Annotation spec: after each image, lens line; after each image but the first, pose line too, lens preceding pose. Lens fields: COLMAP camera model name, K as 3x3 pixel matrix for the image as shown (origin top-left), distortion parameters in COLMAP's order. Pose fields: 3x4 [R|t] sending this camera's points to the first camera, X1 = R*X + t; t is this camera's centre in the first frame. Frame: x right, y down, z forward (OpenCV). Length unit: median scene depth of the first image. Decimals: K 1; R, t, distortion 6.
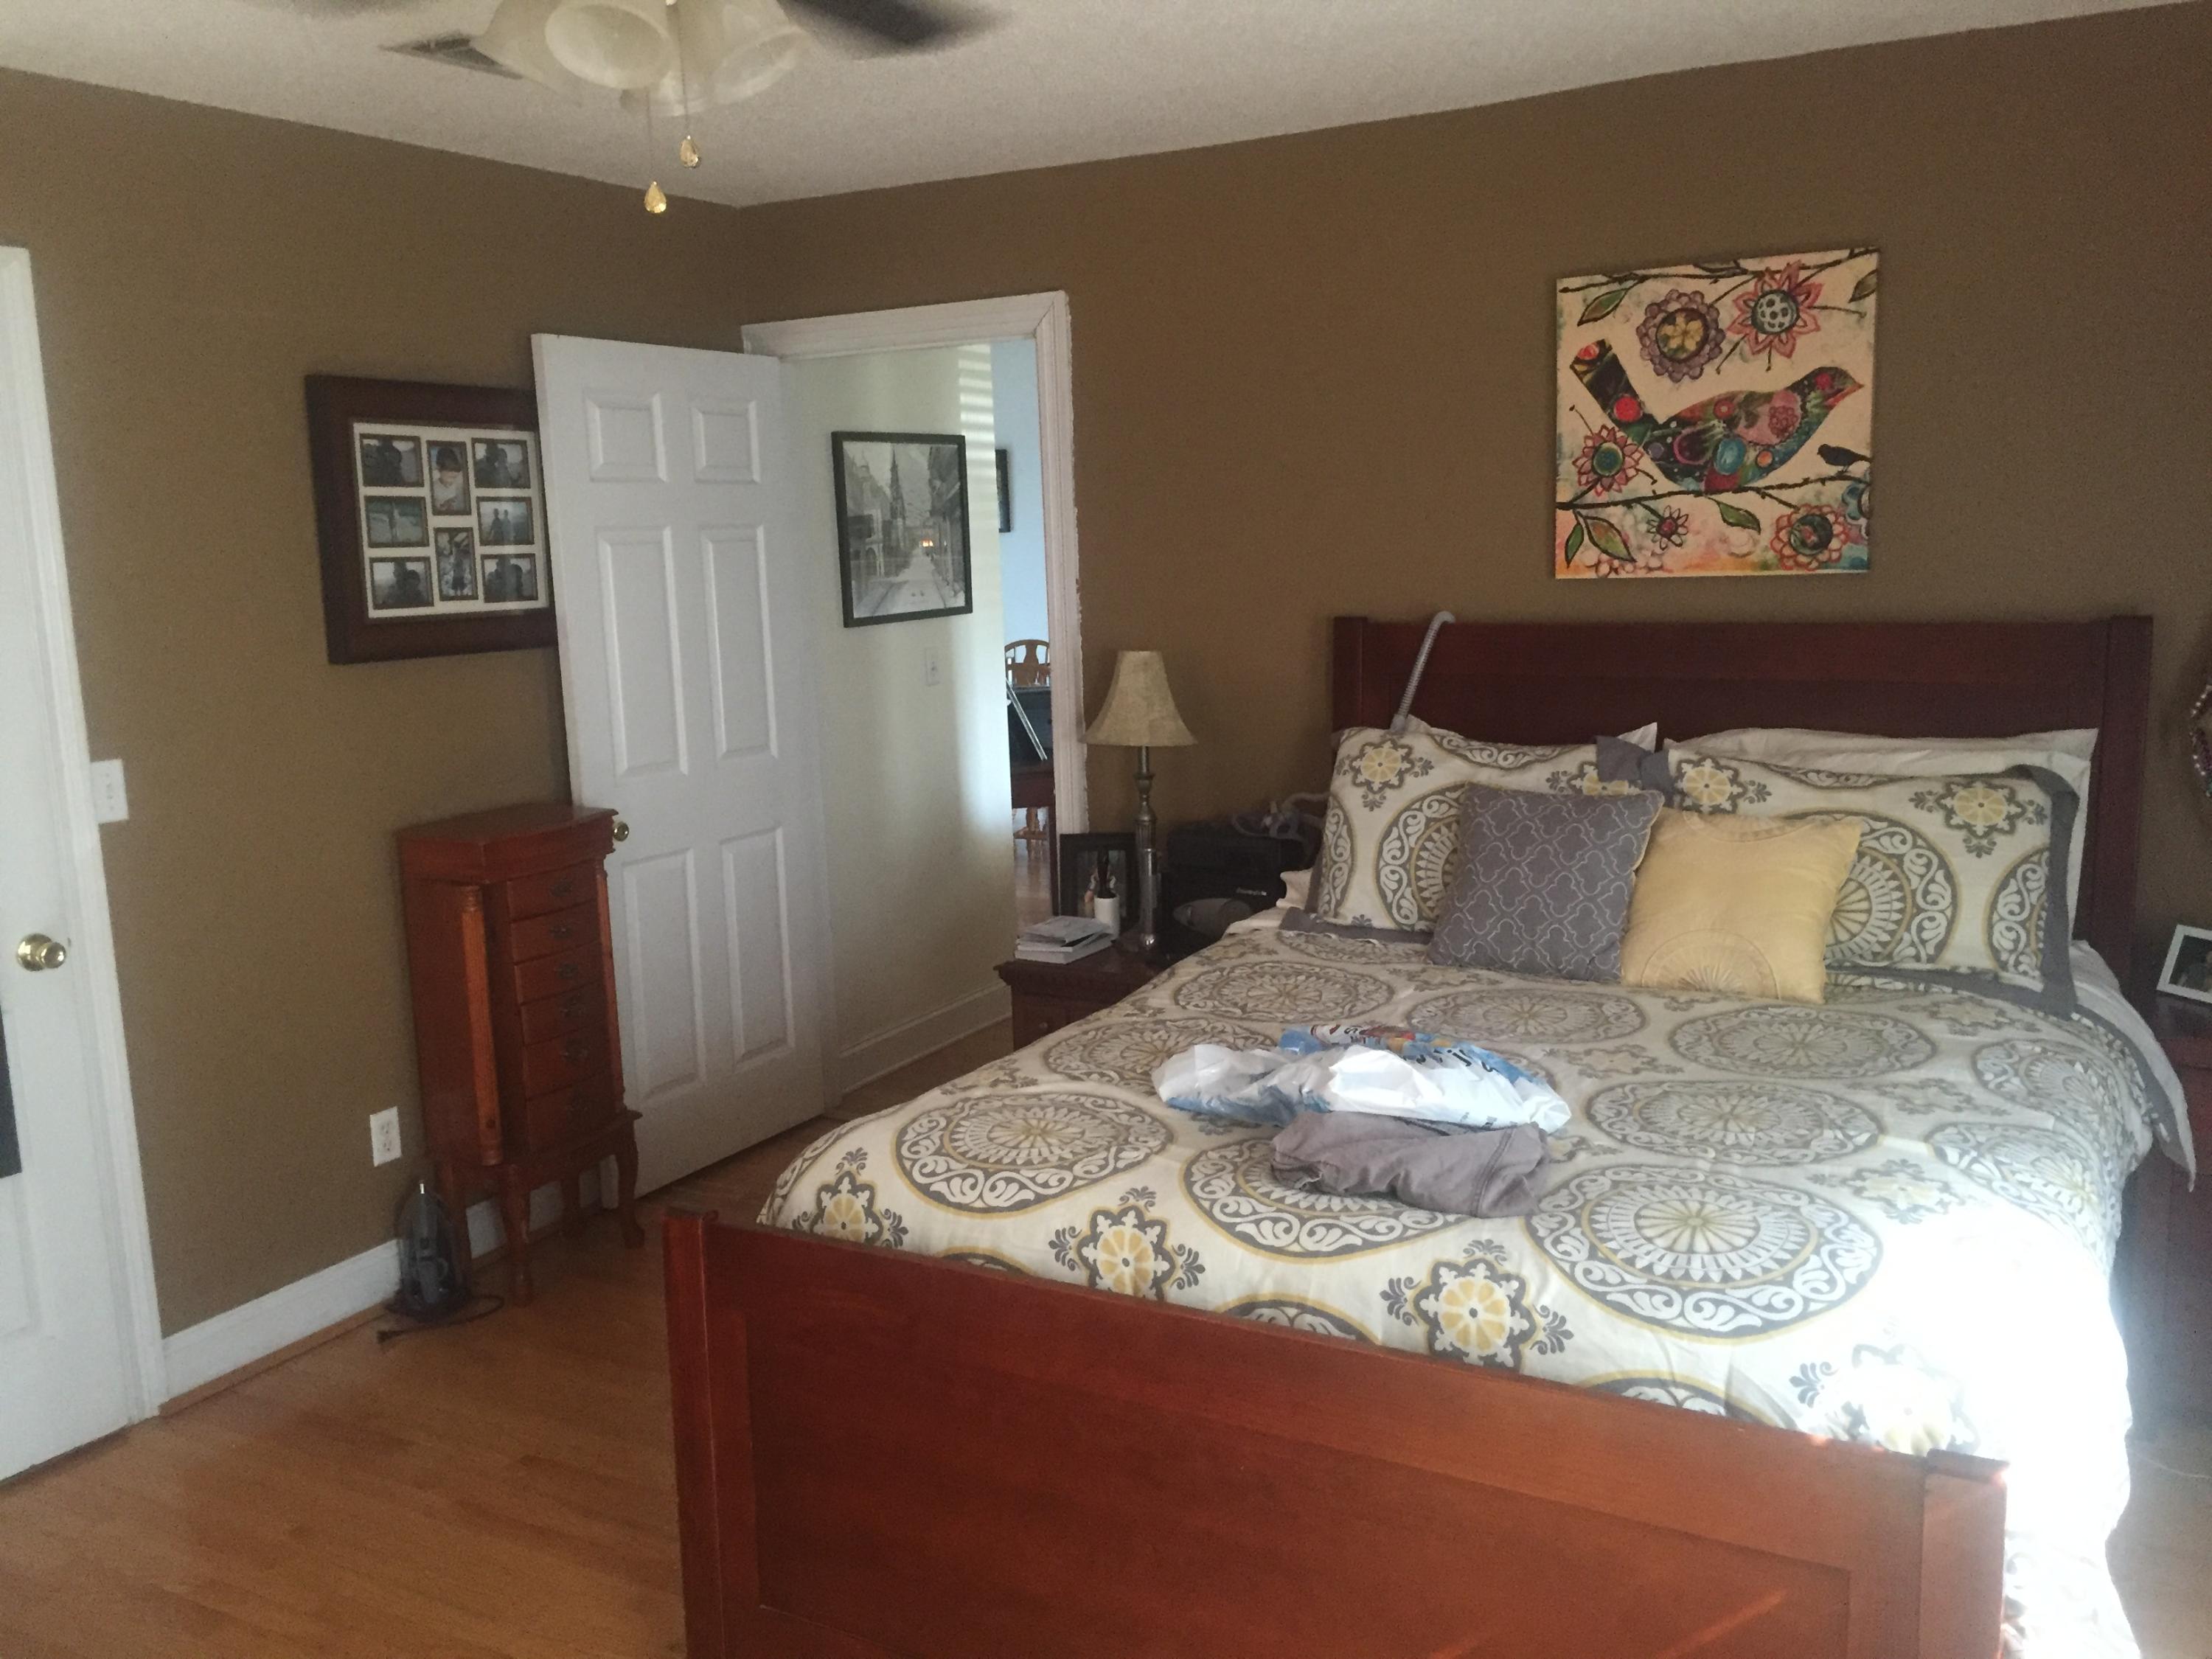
lens RADIAL K [[1872.3, 0, 1105.4], [0, 1872.3, 827.4], [0, 0, 1]] dist [0.059224, -0.015470]
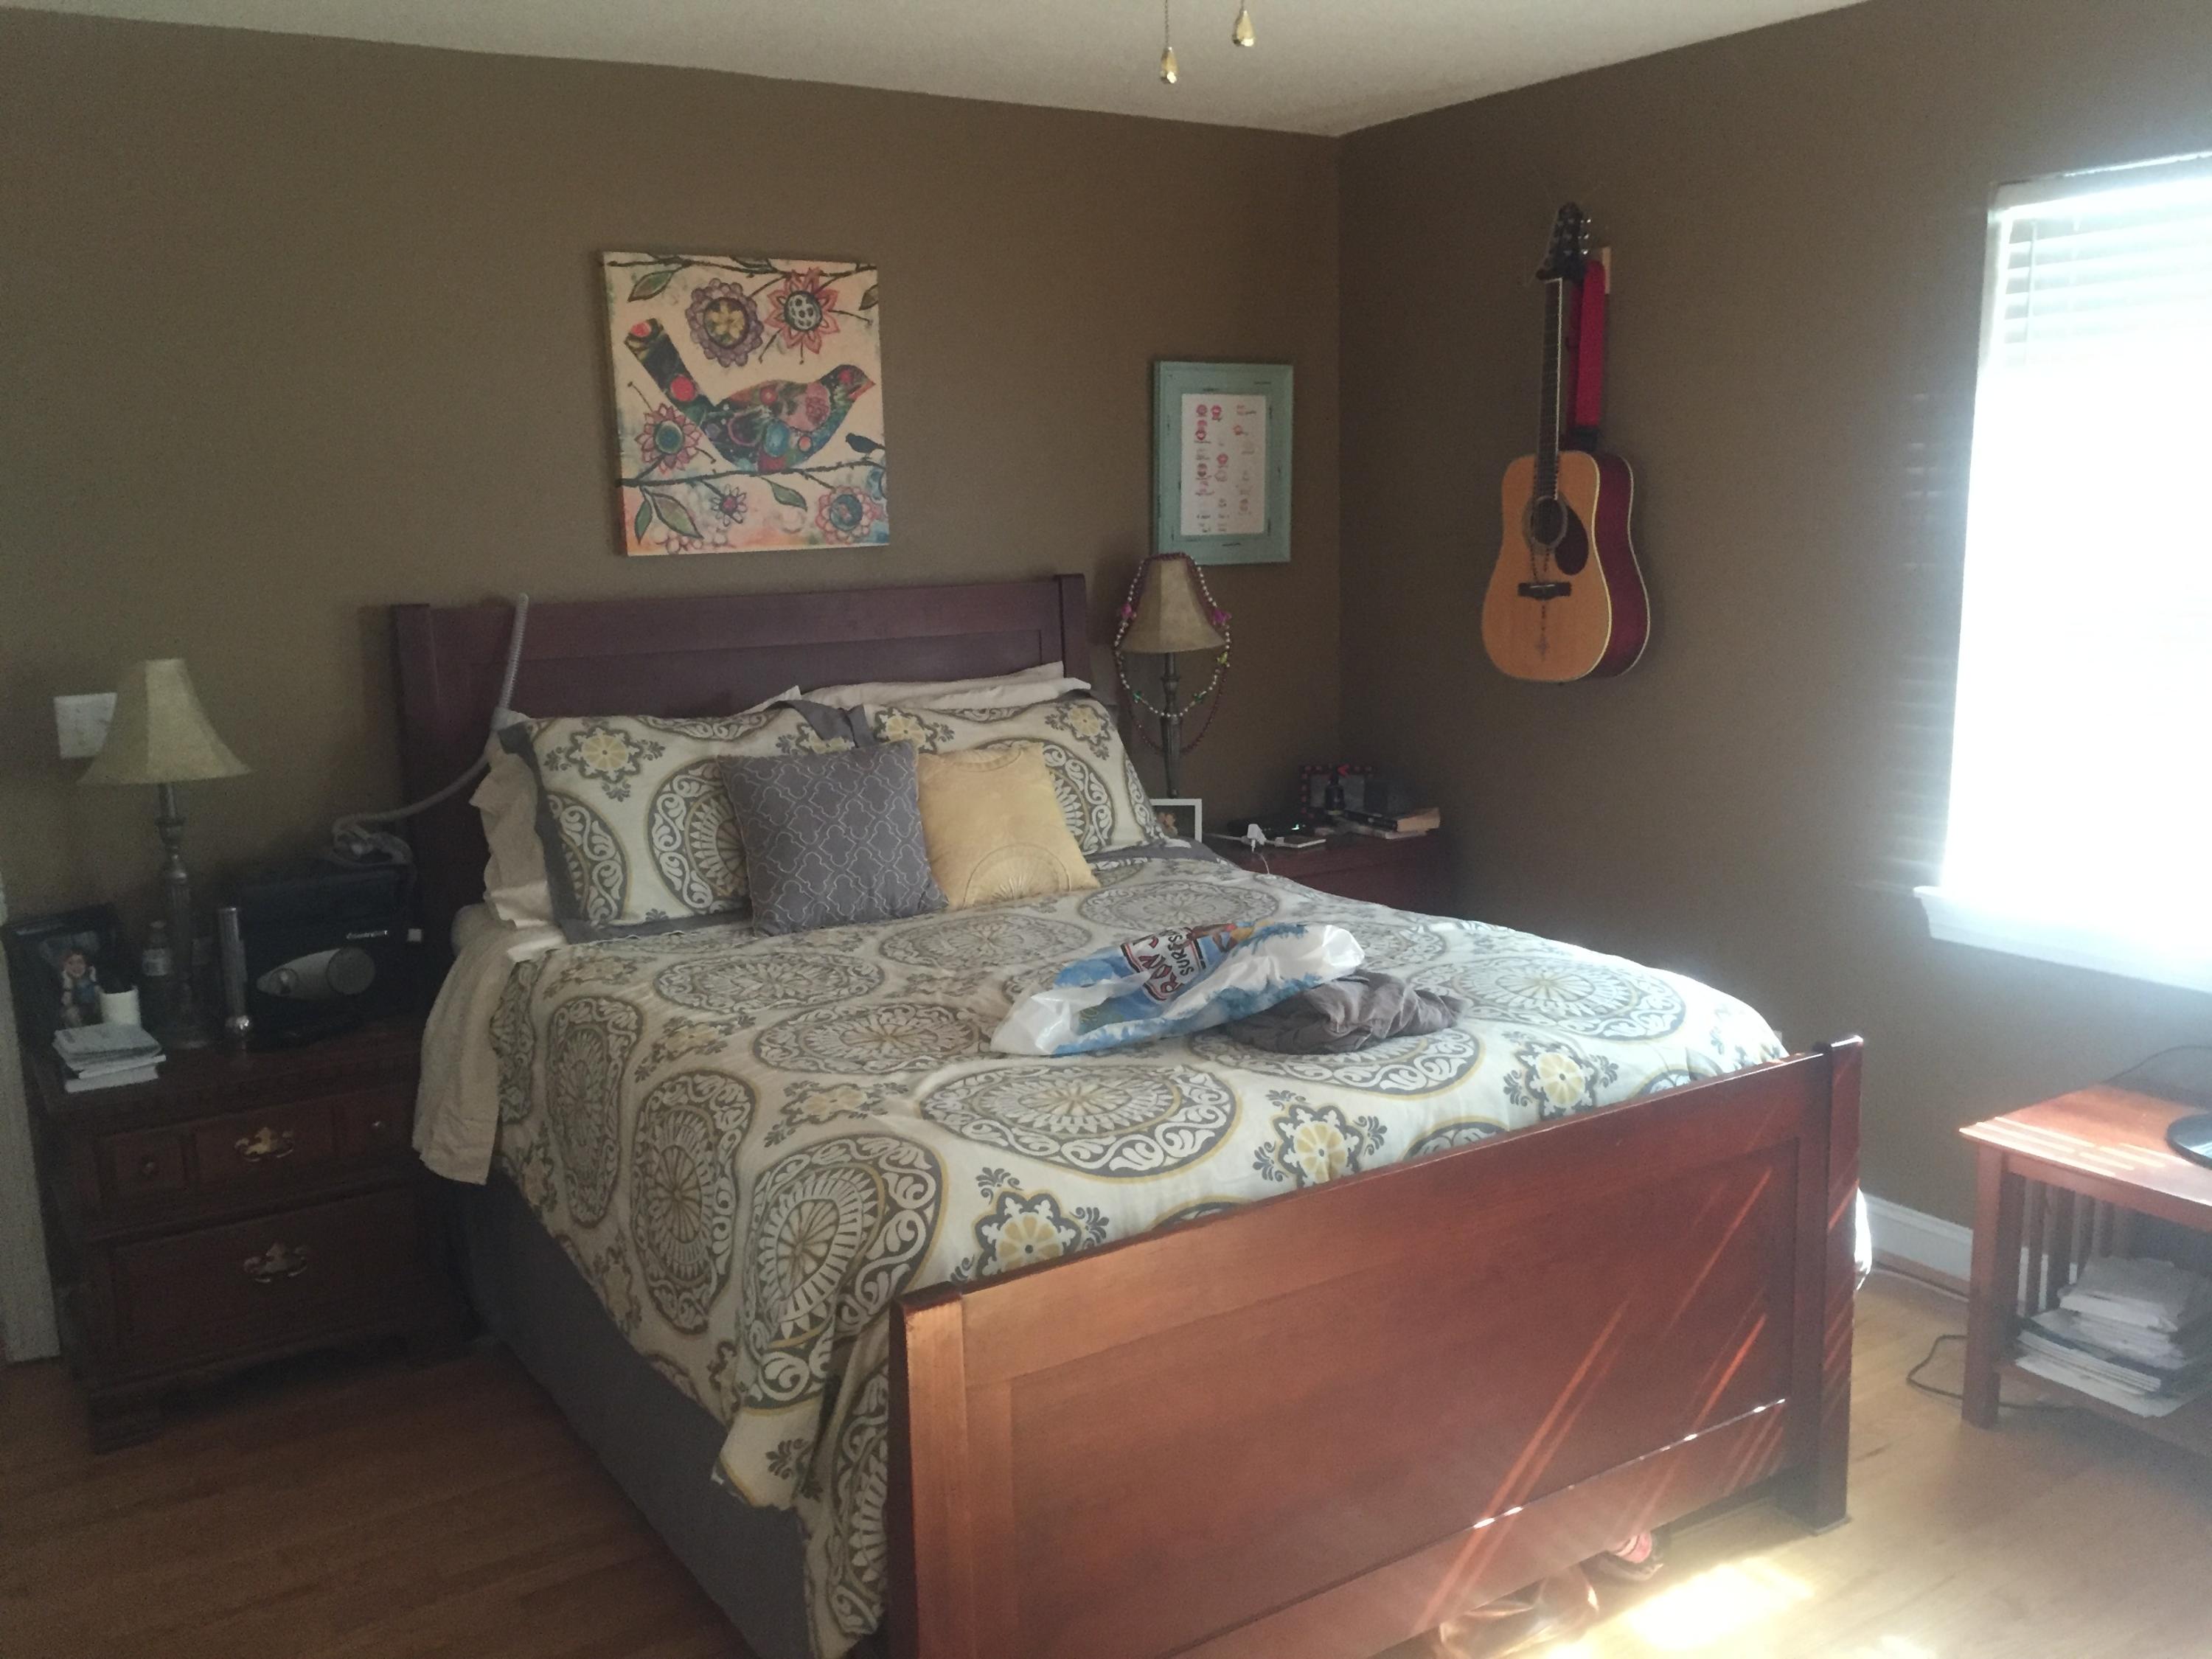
lens RADIAL K [[1872.3, 0, 1105.7], [0, 1872.3, 831.3], [0, 0, 1]] dist [0.059224, -0.015470]
pose [[0.473351, -0.141316, 0.869465, -0.572701], [0.151642, 0.985385, 0.077600, -0.030714], [-0.867723, 0.095116, 0.487862, 0.340318]]
